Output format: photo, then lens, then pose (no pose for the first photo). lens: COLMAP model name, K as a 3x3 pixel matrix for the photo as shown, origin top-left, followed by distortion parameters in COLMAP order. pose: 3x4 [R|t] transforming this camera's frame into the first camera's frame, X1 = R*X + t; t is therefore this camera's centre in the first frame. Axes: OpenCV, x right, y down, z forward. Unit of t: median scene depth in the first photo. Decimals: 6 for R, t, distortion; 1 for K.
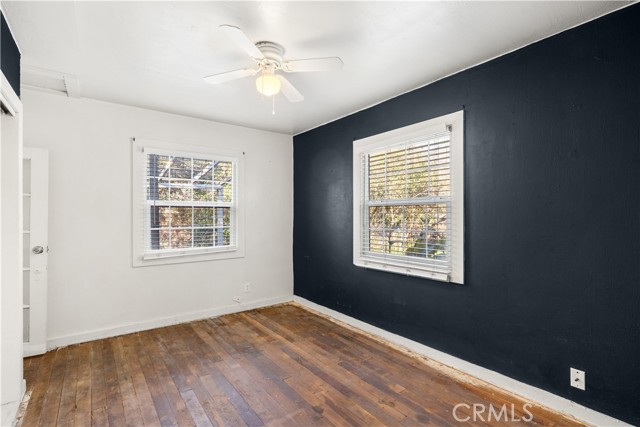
lens RADIAL K [[294.4, 0, 318.2], [0, 294.4, 214.1], [0, 0, 1]] dist [-0.000936, 0.000582]
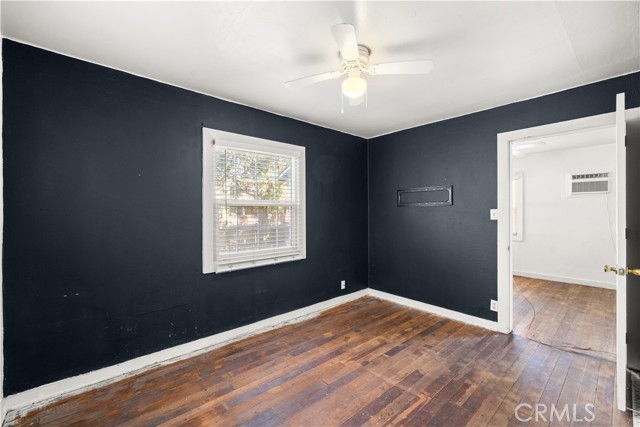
lens RADIAL K [[271.6, 0, 319.3], [0, 271.6, 212.7], [0, 0, 1]] dist [0.001063, 0.000011]
pose [[-0.059039, -0.001248, 0.998255, -0.828766], [0.000724, 0.999999, 0.001293, -0.005852], [-0.998255, 0.000799, -0.059038, 0.881855]]
